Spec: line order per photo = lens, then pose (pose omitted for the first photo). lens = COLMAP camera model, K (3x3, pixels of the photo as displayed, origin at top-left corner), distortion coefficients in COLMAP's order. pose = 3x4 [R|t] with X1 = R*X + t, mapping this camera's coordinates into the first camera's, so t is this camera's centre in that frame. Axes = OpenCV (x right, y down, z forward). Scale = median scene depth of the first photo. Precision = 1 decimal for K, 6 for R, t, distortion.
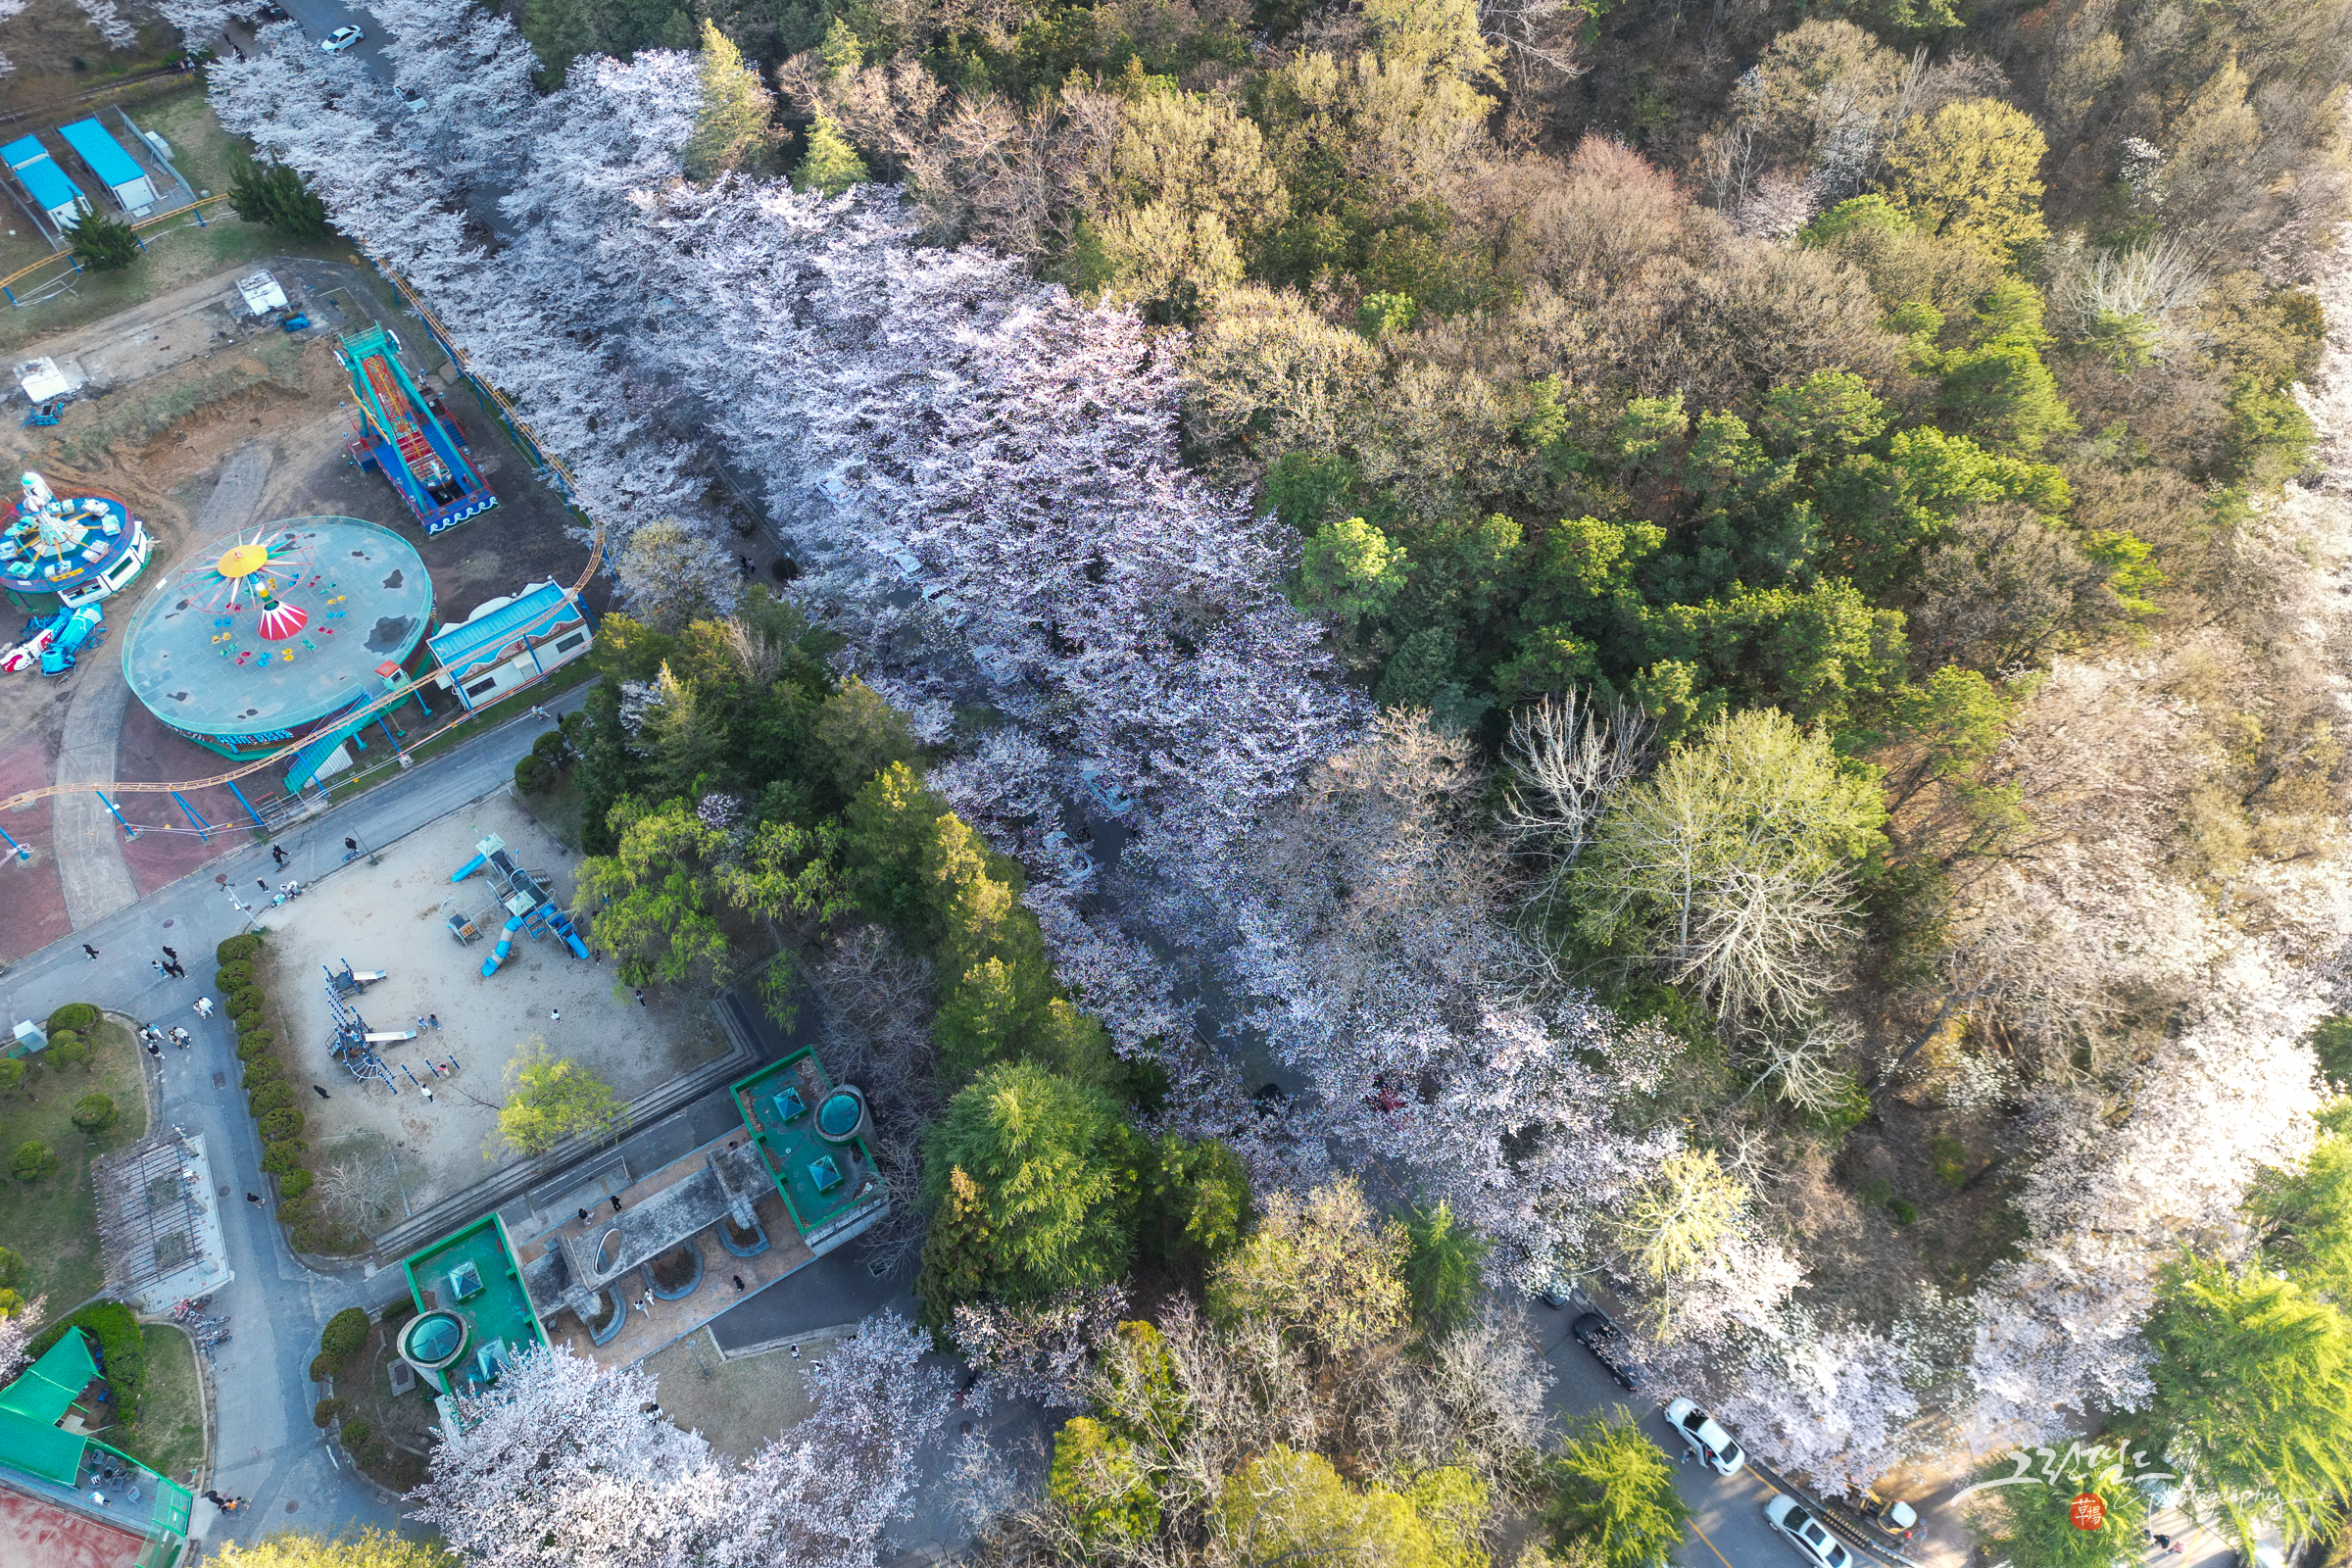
lens RADIAL K [[1625.7, 0, 1172.5], [0, 1625.7, 679.4], [0, 0, 1]] dist [0.087374, -0.088168]
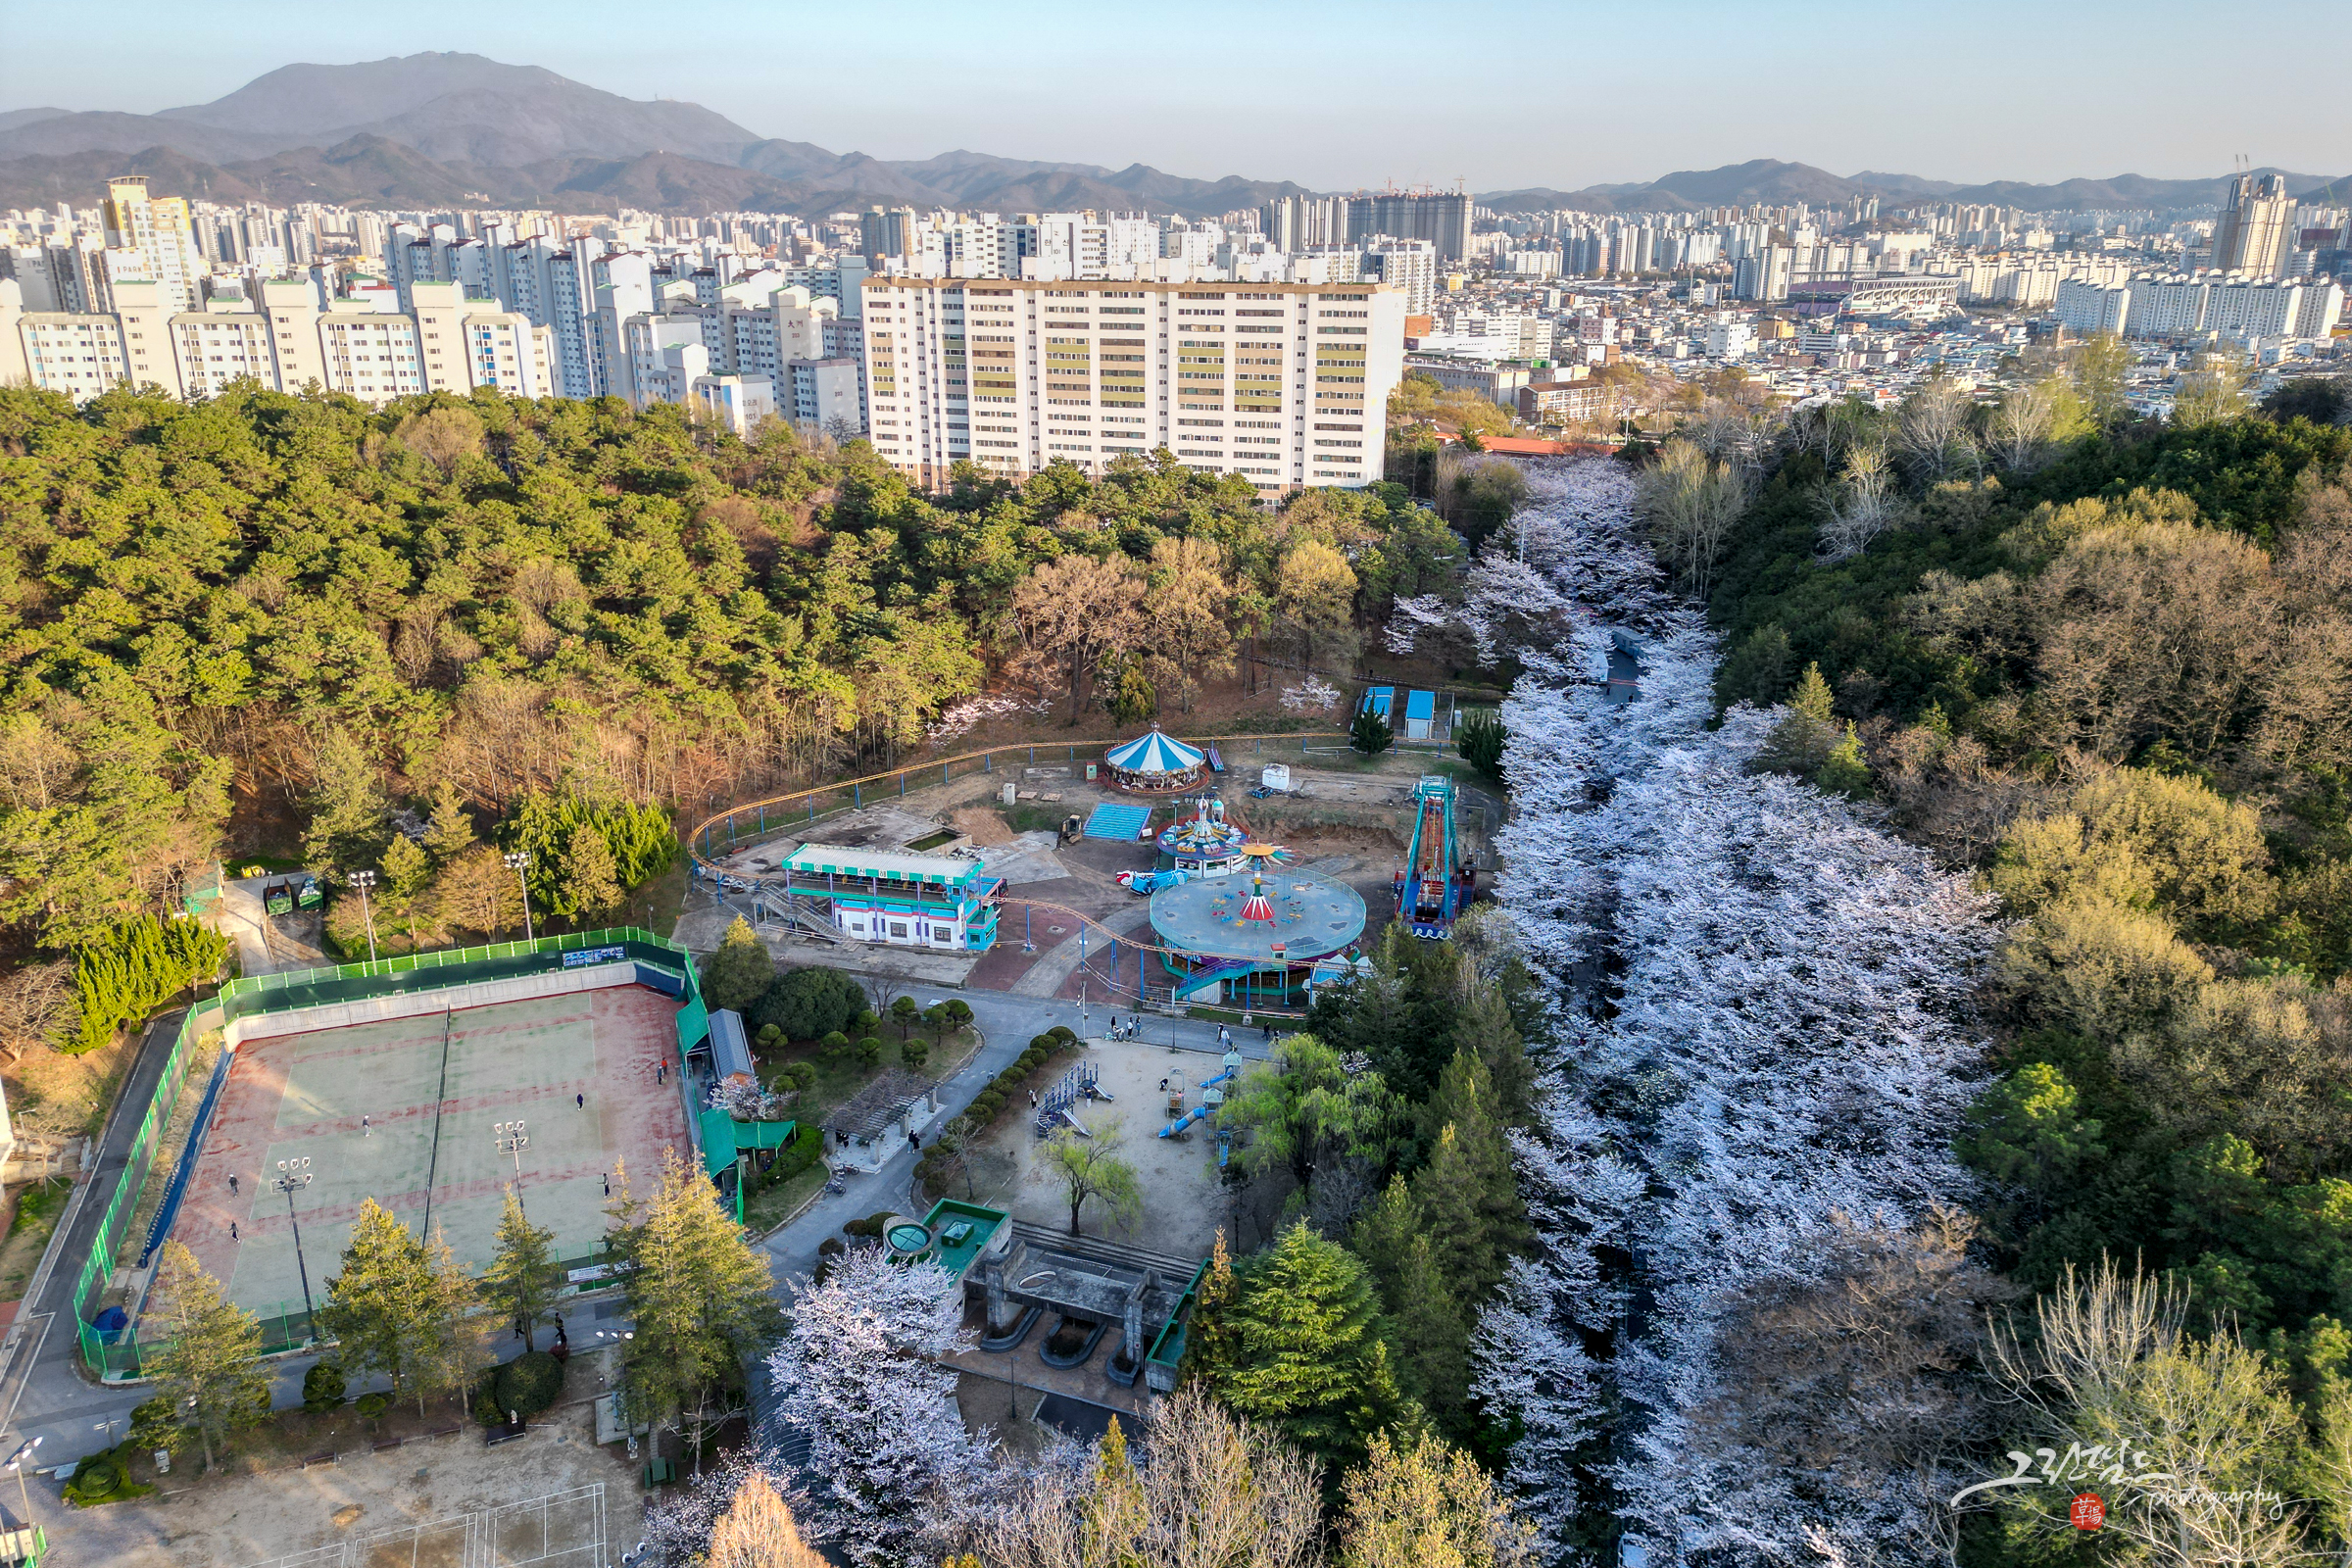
lens RADIAL K [[1628.8, 0, 1172.0], [0, 1628.8, 741.1], [0, 0, 1]] dist [0.083409, -0.091430]
pose [[0.604631, 0.250877, -0.755964, 0.374048], [-0.610271, 0.755824, -0.237273, 0.218135], [0.511850, 0.604806, 0.610098, 0.102873]]
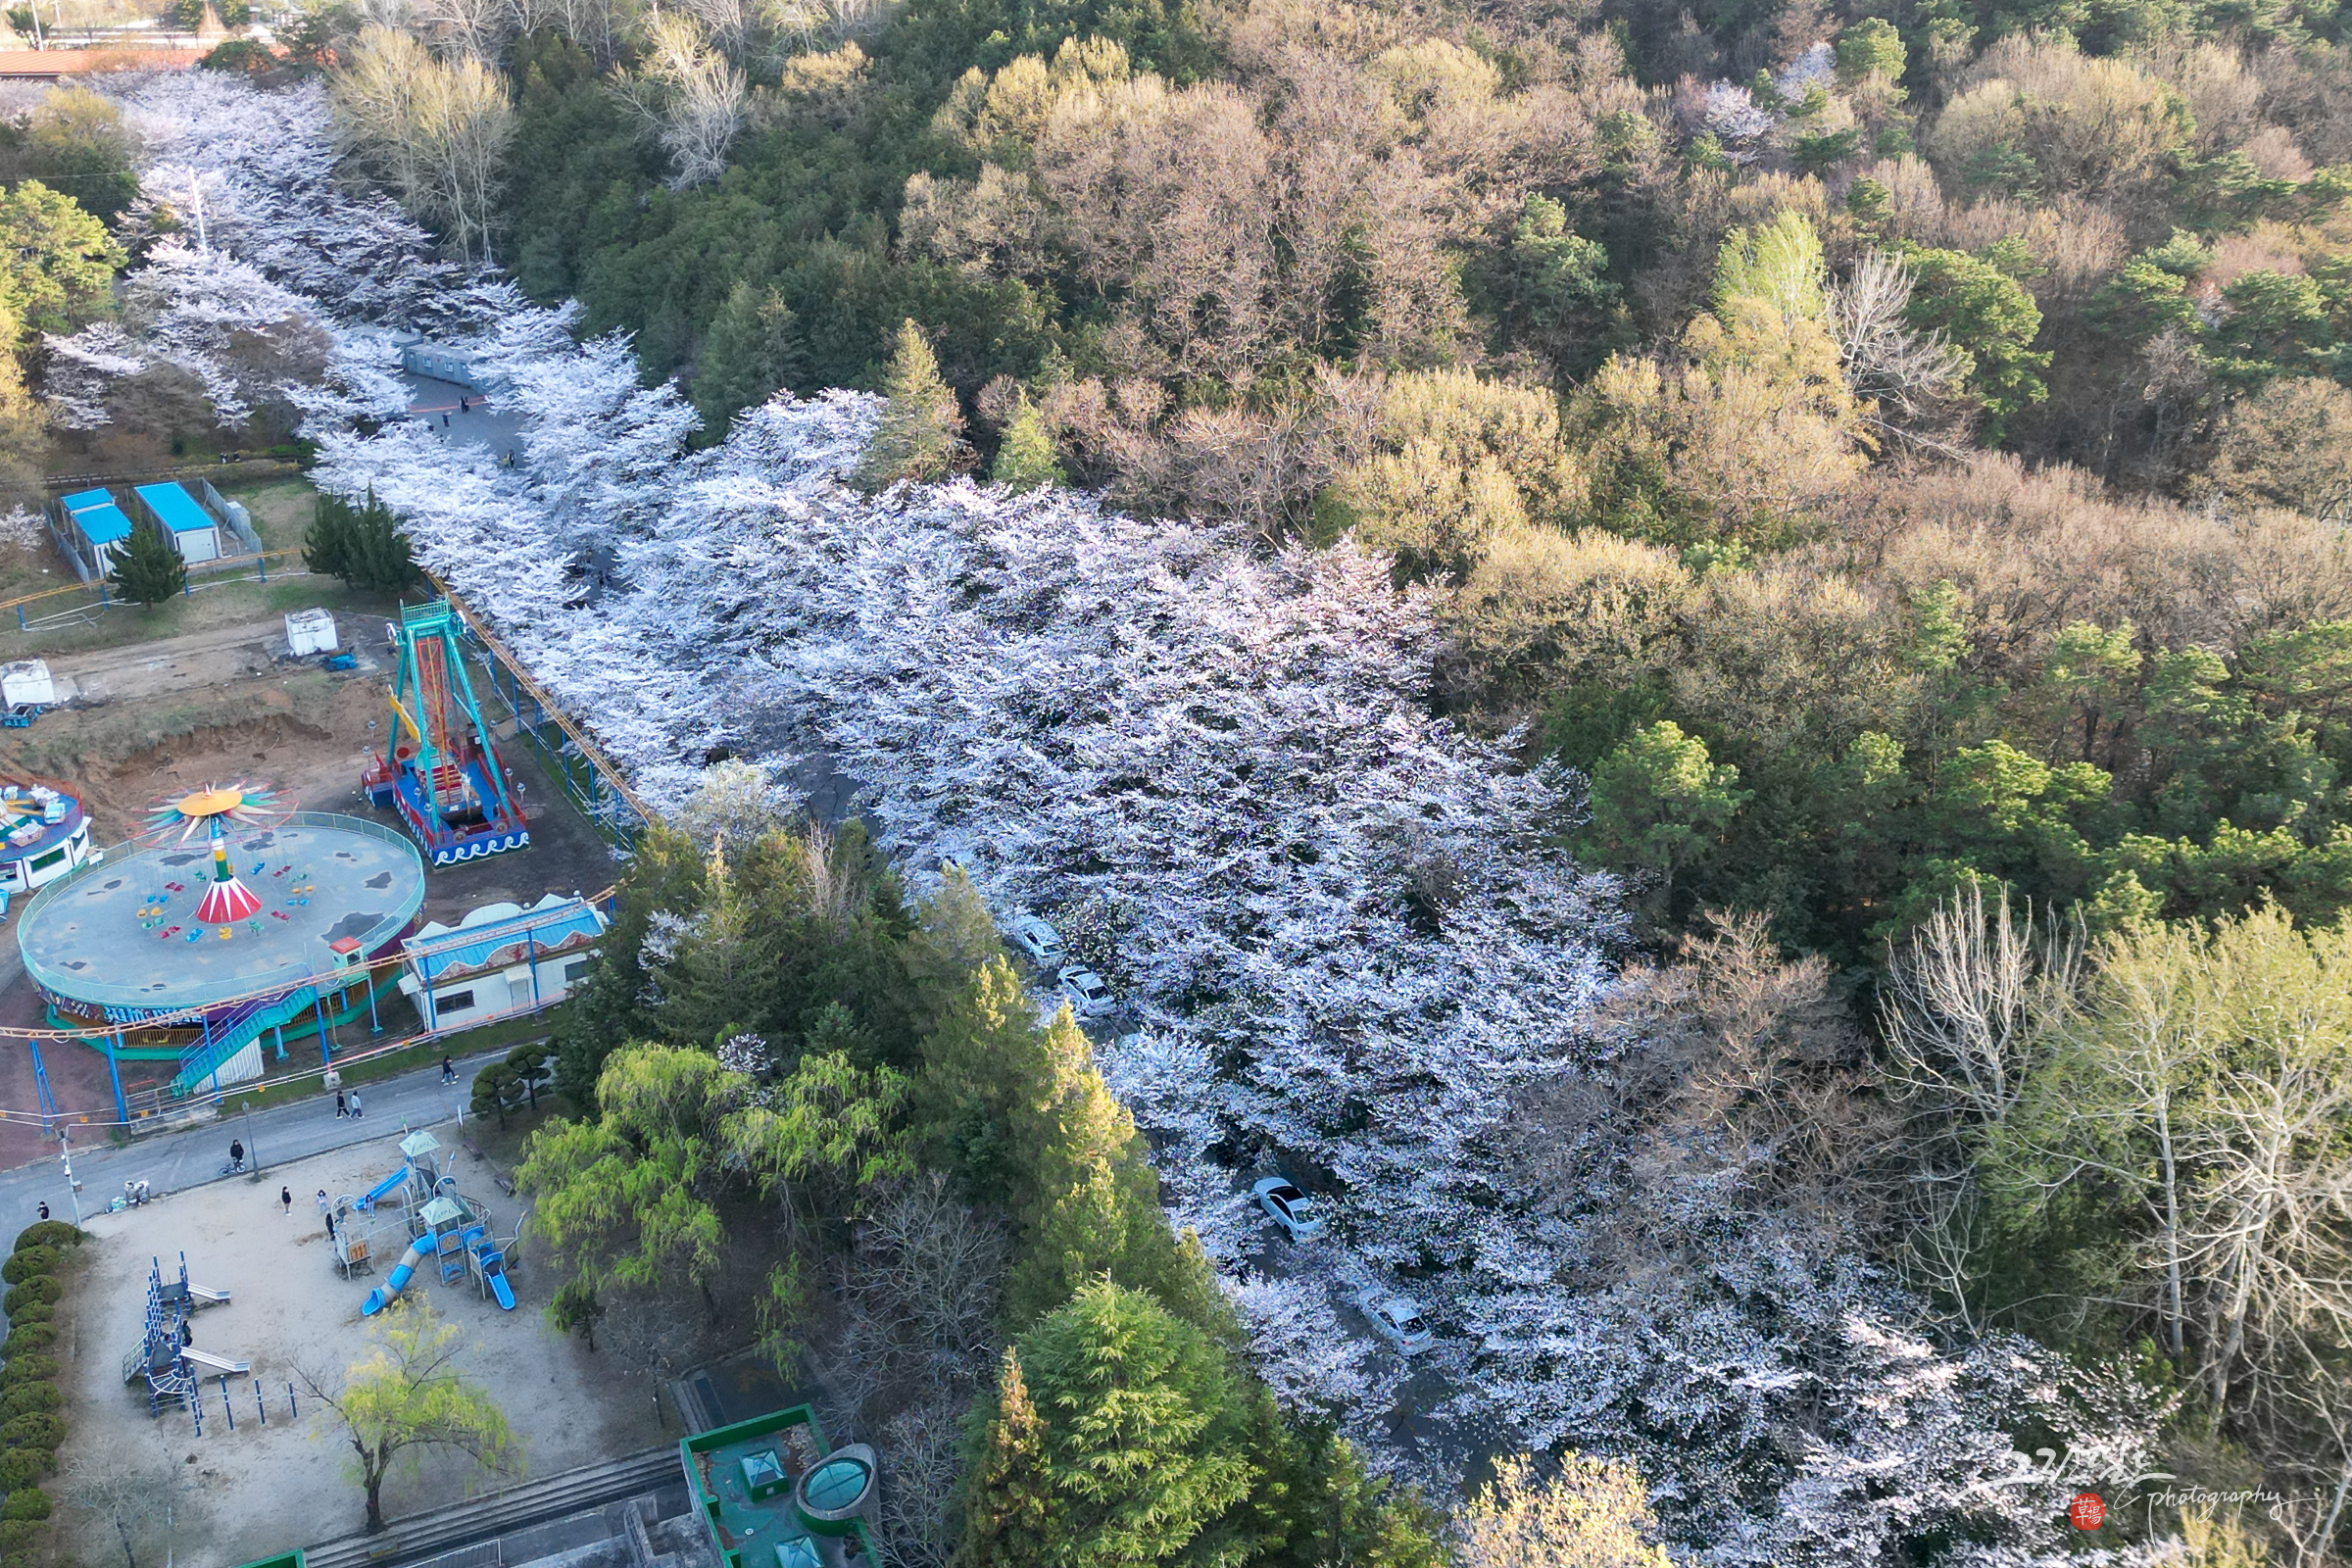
lens RADIAL K [[2302.2, 0, 1192.1], [0, 2302.2, 660.7], [0, 0, 1]] dist [0.080028, -0.129303]
pose [[0.990348, 0.064798, -0.122526, 0.022109], [-0.113212, 0.888164, -0.445362, 0.300531], [0.079965, 0.454935, 0.886927, 0.042520]]
